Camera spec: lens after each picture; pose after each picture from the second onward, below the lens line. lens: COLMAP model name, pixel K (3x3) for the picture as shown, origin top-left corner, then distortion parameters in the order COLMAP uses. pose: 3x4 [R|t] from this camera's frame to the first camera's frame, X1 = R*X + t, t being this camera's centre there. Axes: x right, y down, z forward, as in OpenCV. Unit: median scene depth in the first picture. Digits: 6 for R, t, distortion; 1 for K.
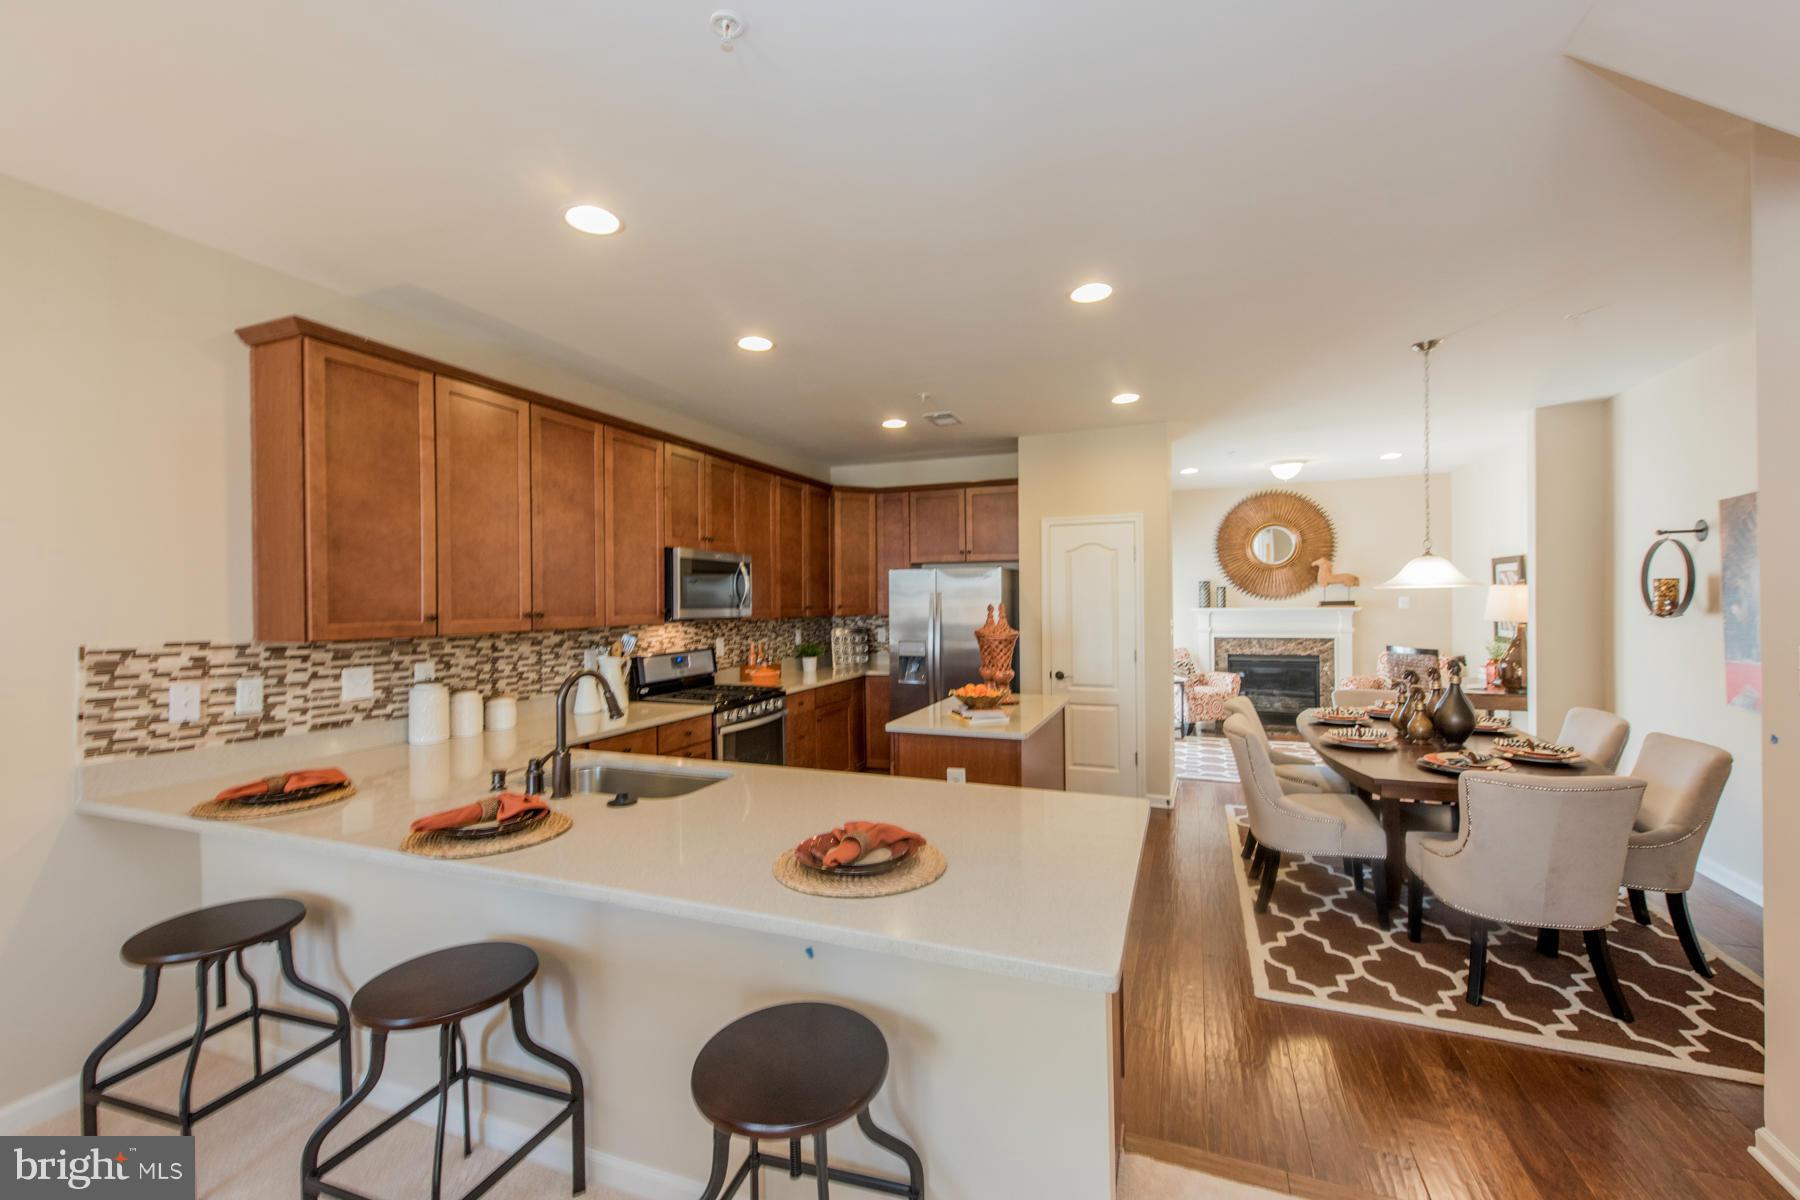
lens RADIAL K [[731.0, 0, 901.8], [0, 731.0, 604.6], [0, 0, 1]] dist [0.012643, -0.004350]
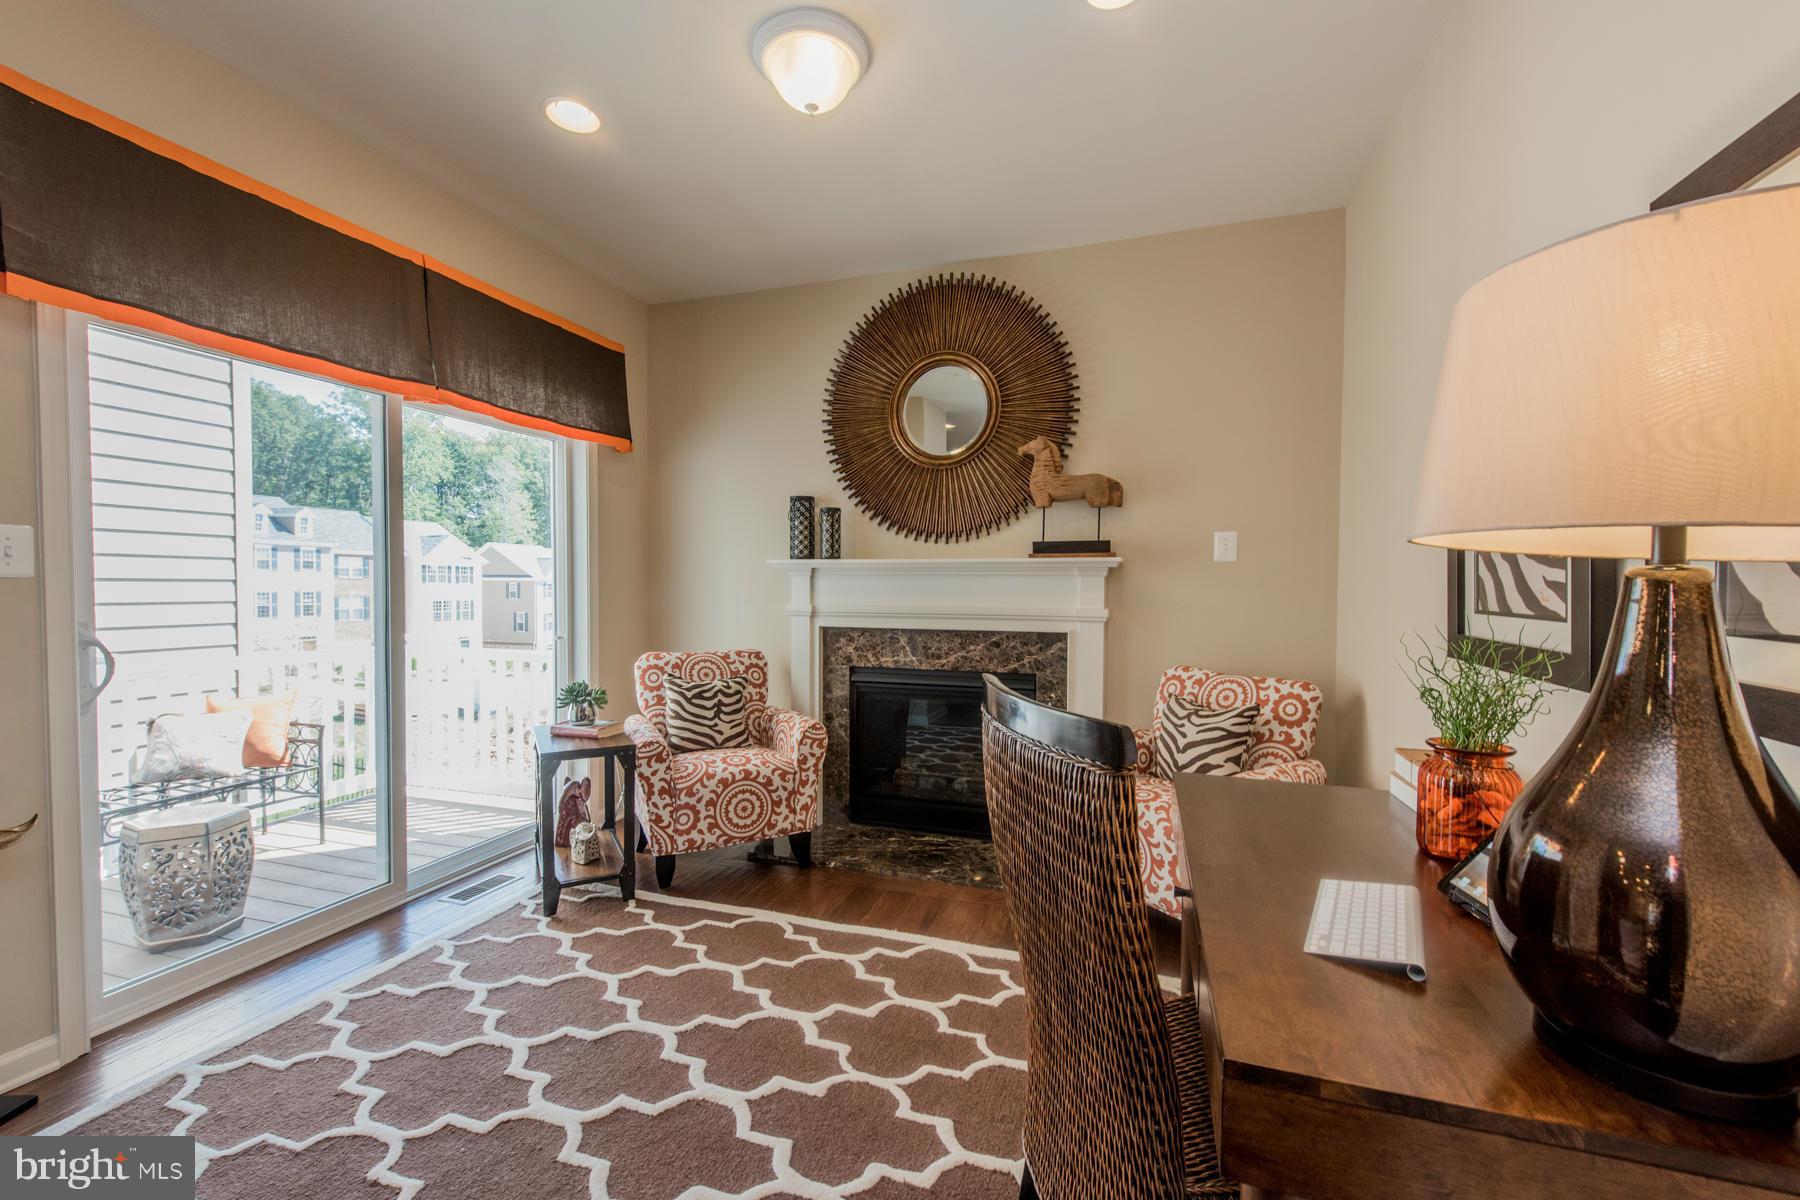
lens RADIAL K [[731.0, 0, 903.8], [0, 731.0, 604.0], [0, 0, 1]] dist [0.012643, -0.004350]
pose [[0.997719, 0.017027, 0.065320, 0.980013], [-0.018165, 0.999693, 0.016864, 0.049552], [-0.065013, -0.018012, 0.997722, 1.241974]]
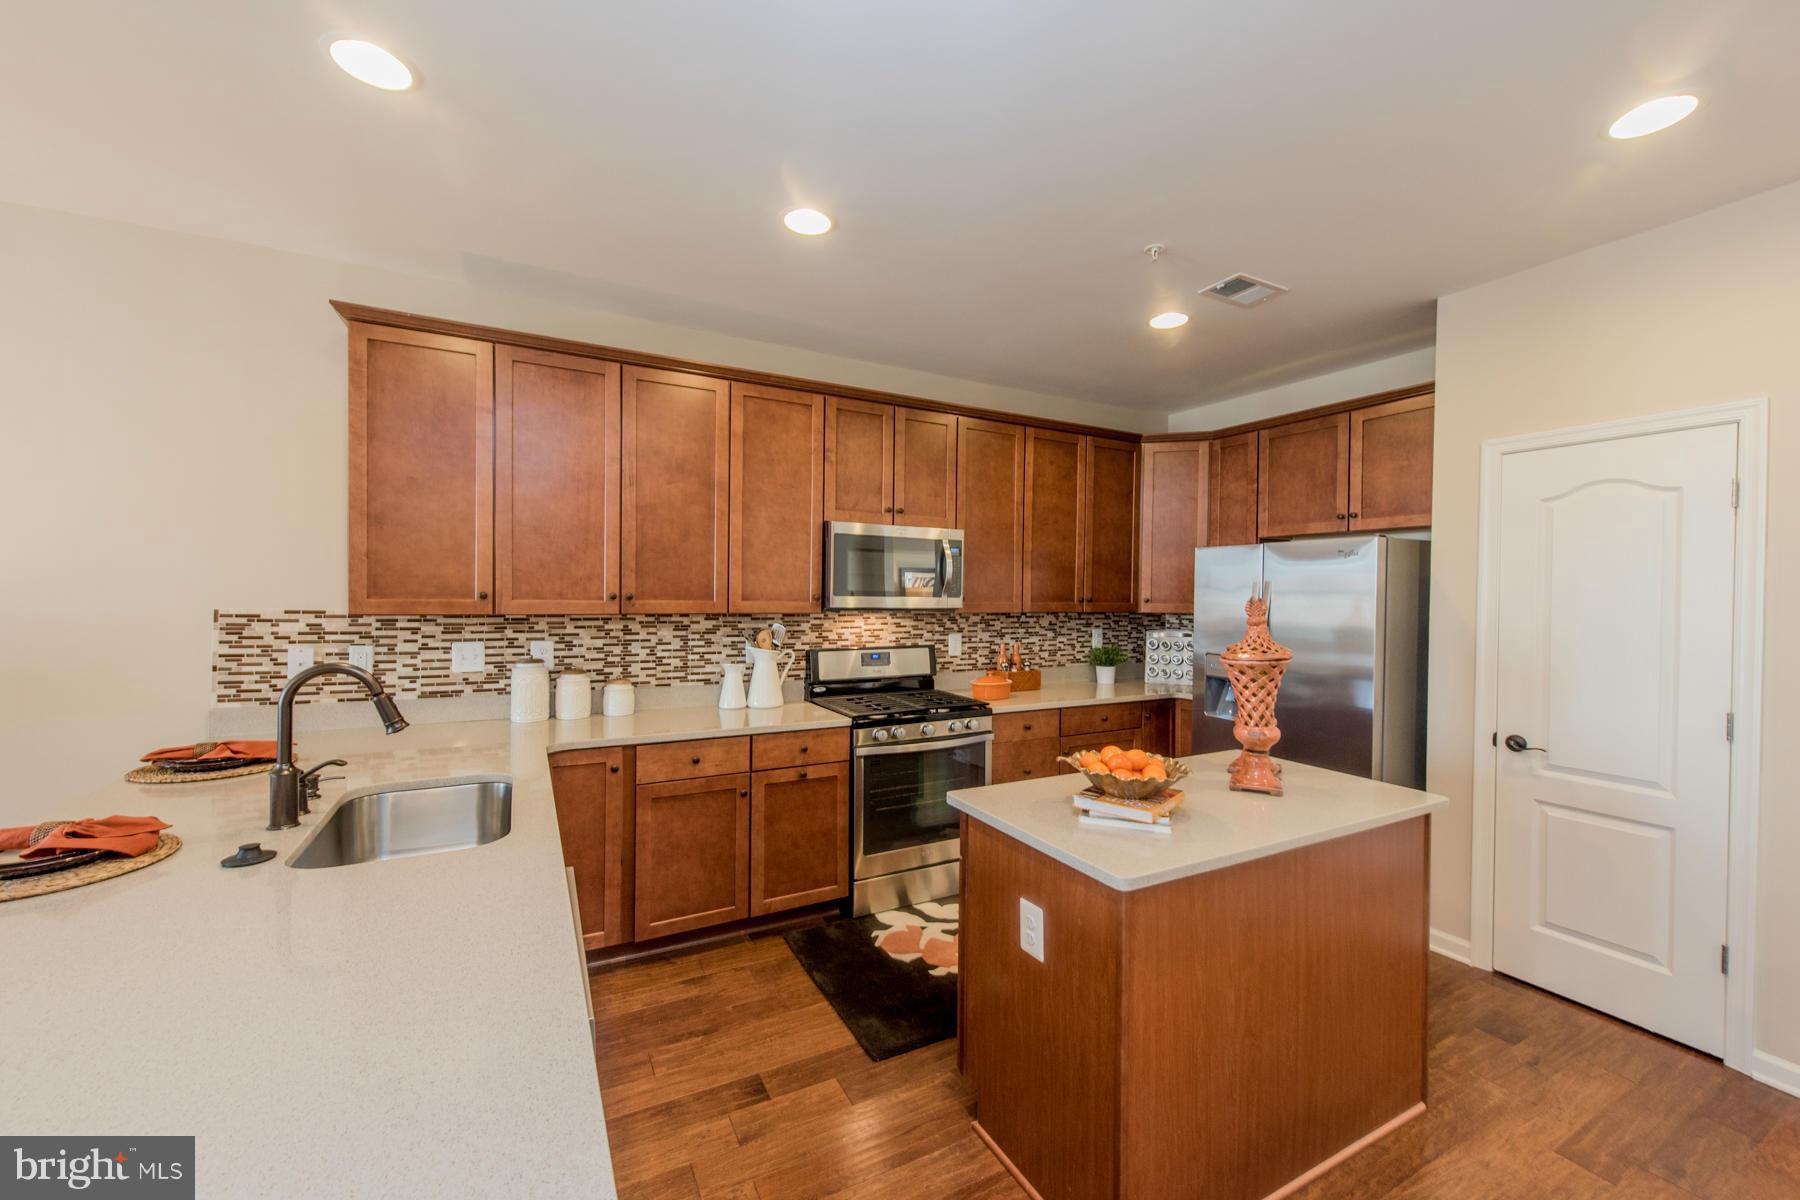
lens RADIAL K [[698.5, 0, 901.4], [0, 698.5, 604.2], [0, 0, 1]] dist [0.012940, -0.004367]
pose [[0.765590, 0.027896, -0.642724, 0.285620], [-0.022797, 0.999608, 0.016231, 0.001477], [0.642925, 0.002226, 0.765926, 0.487611]]
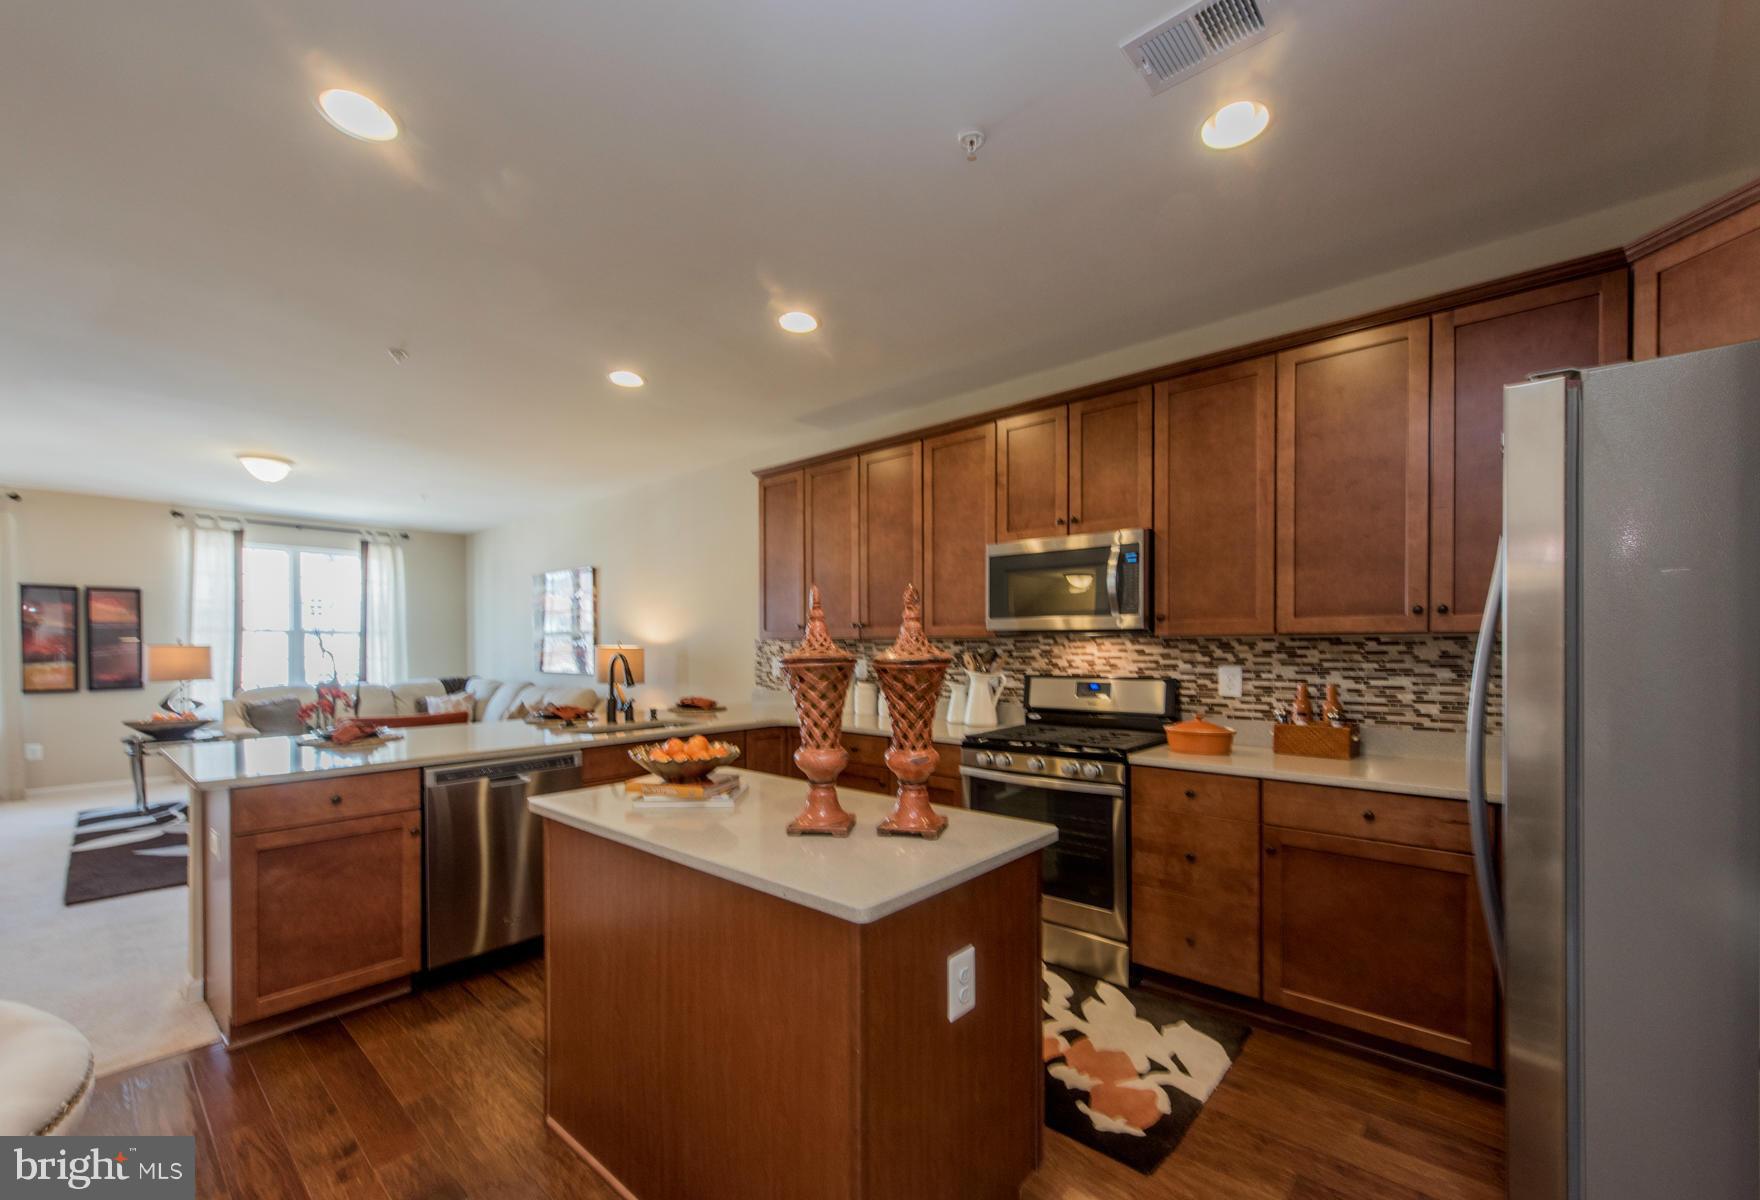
lens RADIAL K [[721.0, 0, 876.4], [0, 721.0, 647.7], [0, 0, 1]] dist [0.018236, -0.001314]
pose [[-0.342417, 0.014811, -0.939431, 0.558864], [0.000649, 0.999879, 0.015527, 0.028738], [0.939548, 0.004707, -0.342386, 1.266409]]
